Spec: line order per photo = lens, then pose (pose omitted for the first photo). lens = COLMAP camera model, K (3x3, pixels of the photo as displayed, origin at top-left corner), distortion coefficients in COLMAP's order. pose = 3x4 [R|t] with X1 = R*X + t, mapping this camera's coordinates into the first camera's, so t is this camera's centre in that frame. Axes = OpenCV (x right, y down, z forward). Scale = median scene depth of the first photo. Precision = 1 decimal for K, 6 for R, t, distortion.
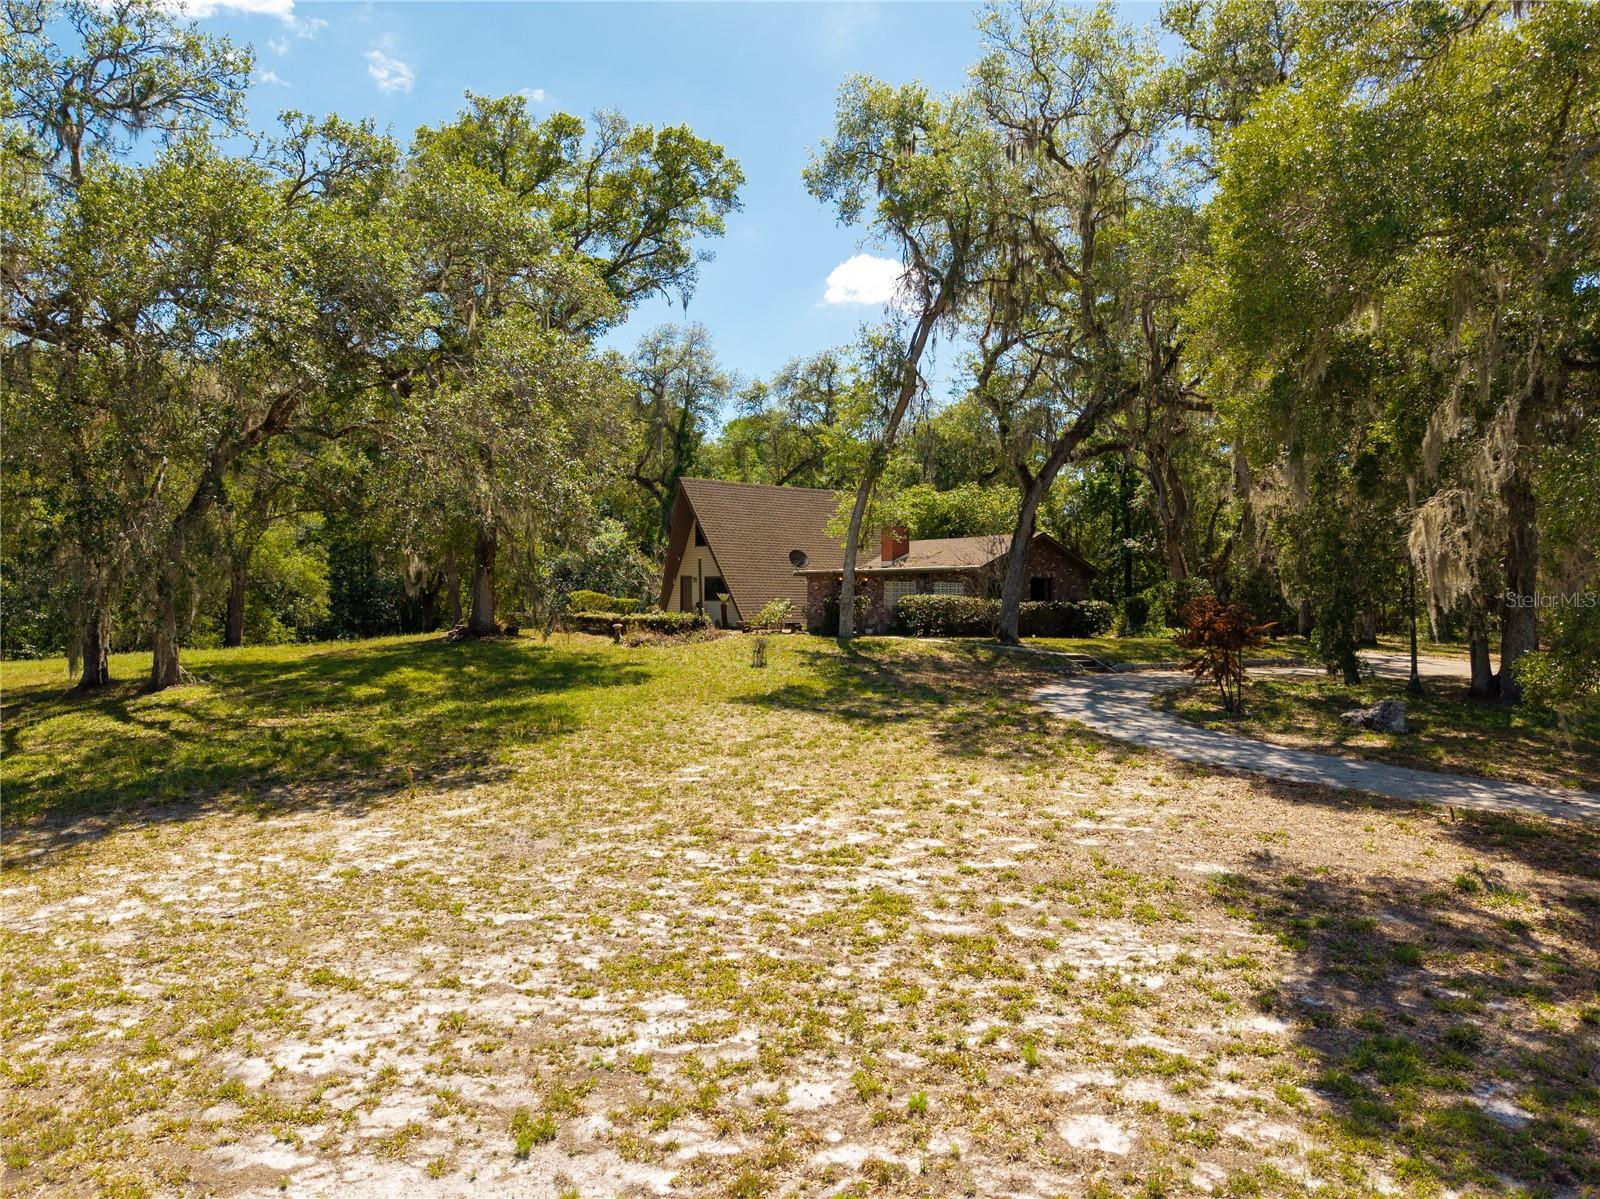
lens RADIAL K [[1094.9, 0, 800.0], [0, 1094.9, 599.5], [0, 0, 1]] dist [0.046187, -0.072832]
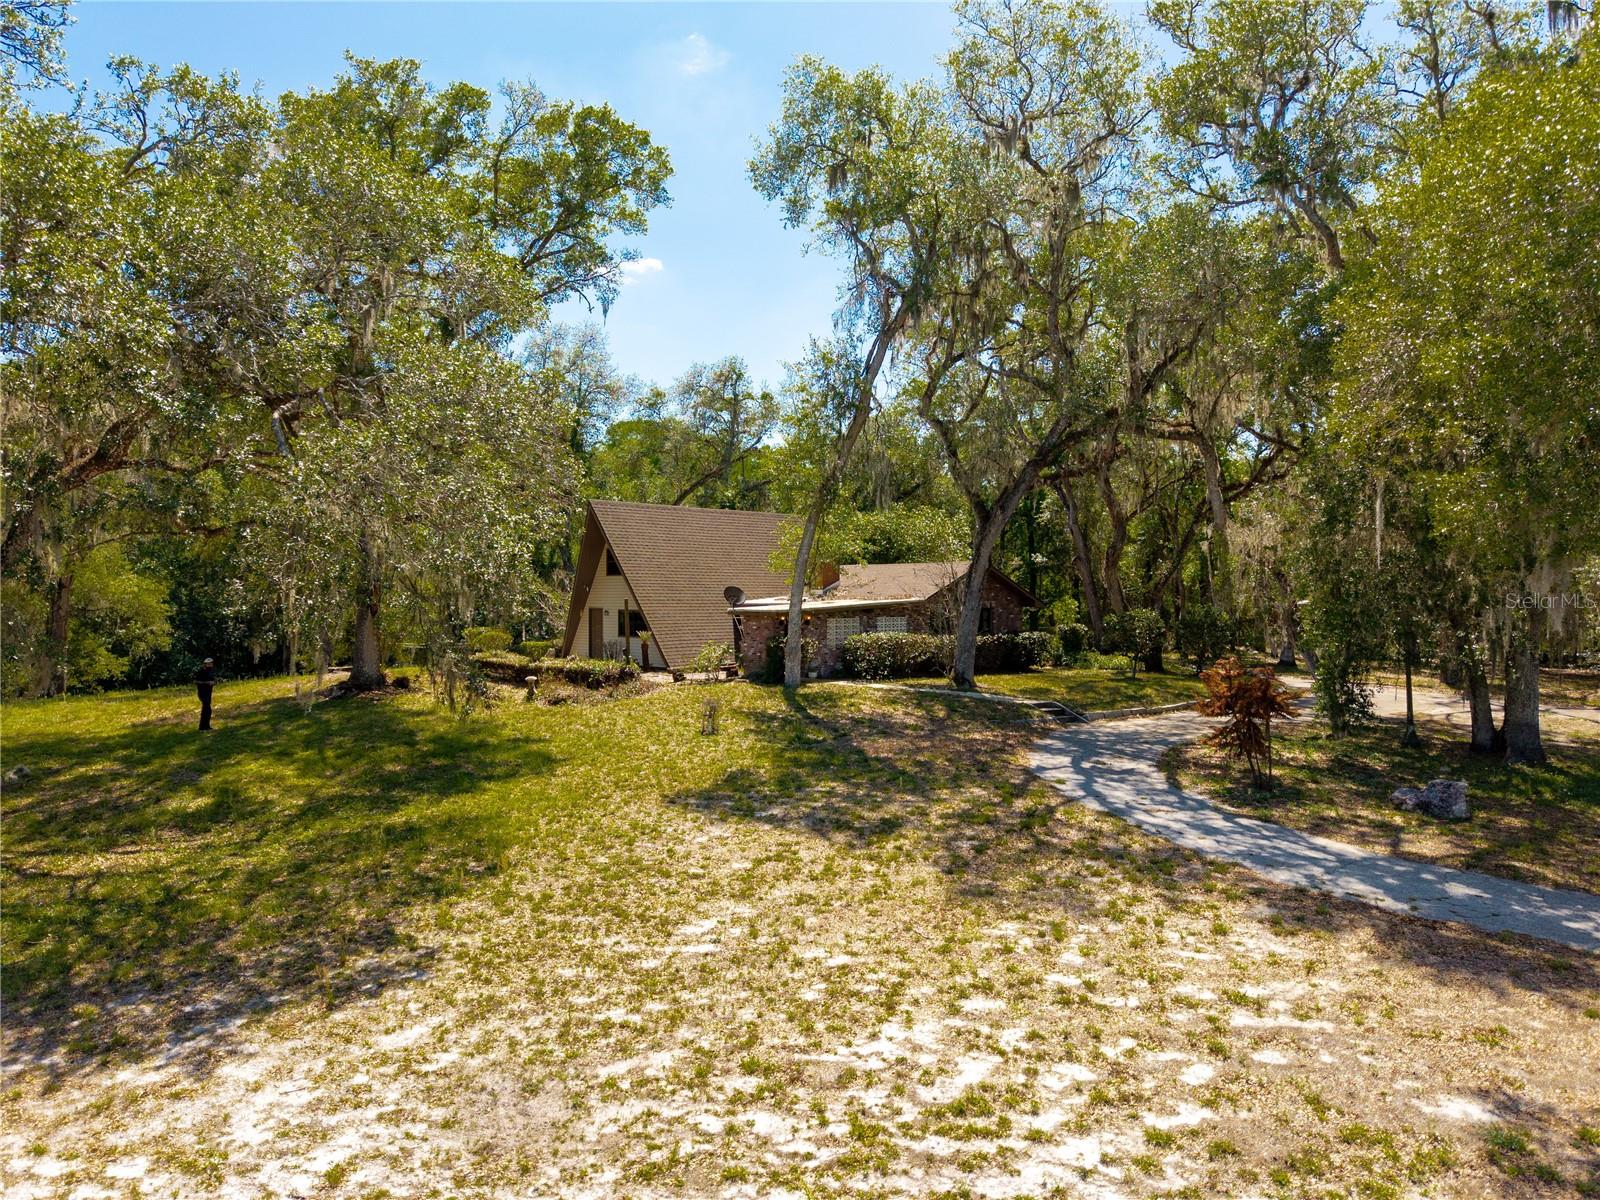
lens RADIAL K [[1077.2, 0, 800.0], [0, 1077.2, 600.0], [0, 0, 1]] dist [0.020686, -0.018299]
pose [[0.991504, -0.010259, 0.129672, -0.068091], [0.009019, 0.999908, 0.010147, -0.046861], [-0.129764, -0.008891, 0.991505, 0.130177]]
